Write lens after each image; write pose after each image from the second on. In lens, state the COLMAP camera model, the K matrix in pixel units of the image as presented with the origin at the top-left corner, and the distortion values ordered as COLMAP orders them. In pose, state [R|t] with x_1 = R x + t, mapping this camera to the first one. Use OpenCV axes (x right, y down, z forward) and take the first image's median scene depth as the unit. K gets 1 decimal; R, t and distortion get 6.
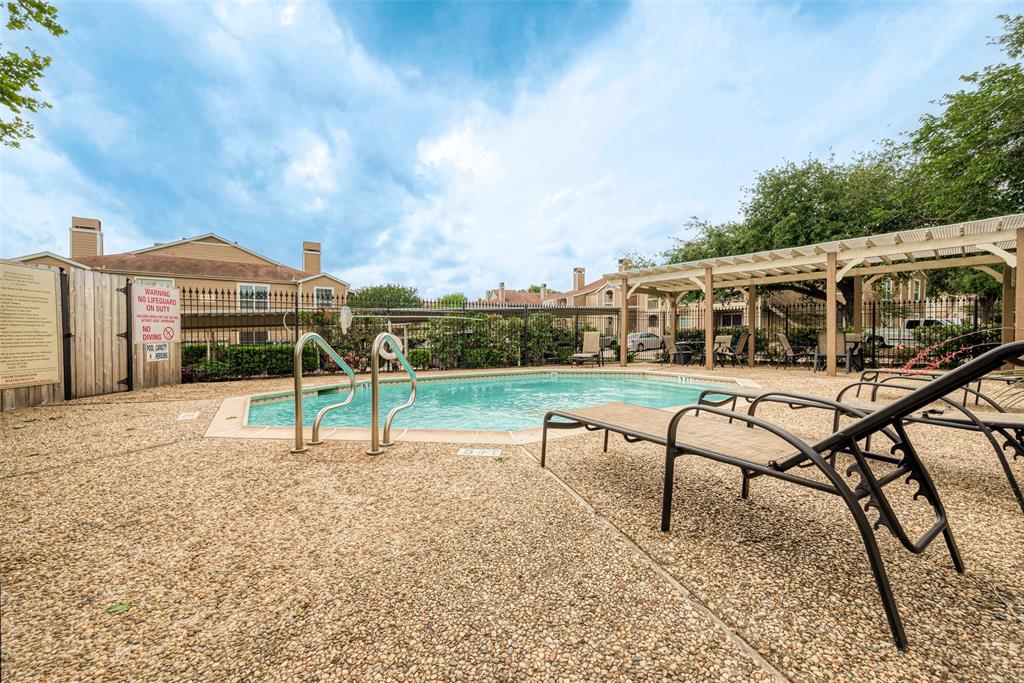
lens RADIAL K [[407.9, 0, 513.8], [0, 407.9, 339.8], [0, 0, 1]] dist [0.004370, 0.001109]
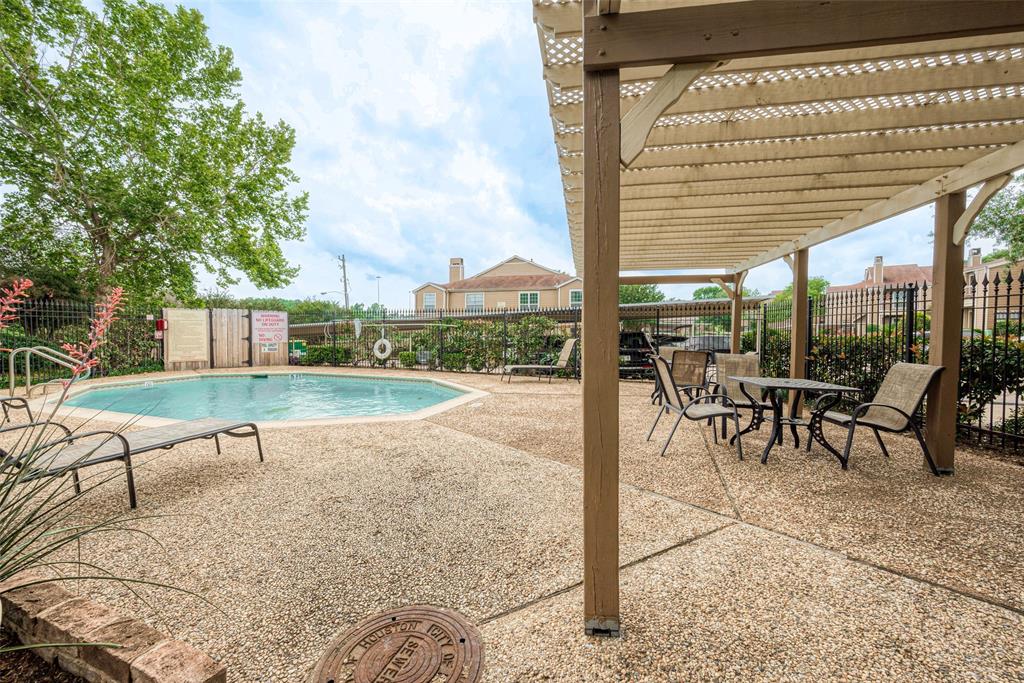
lens RADIAL K [[407.9, 0, 513.3], [0, 407.9, 338.5], [0, 0, 1]] dist [0.004370, 0.001109]
pose [[0.614560, 0.021762, -0.788570, 1.330347], [-0.011892, 0.999761, 0.018322, -0.060528], [0.788781, -0.001882, 0.614672, 0.739144]]
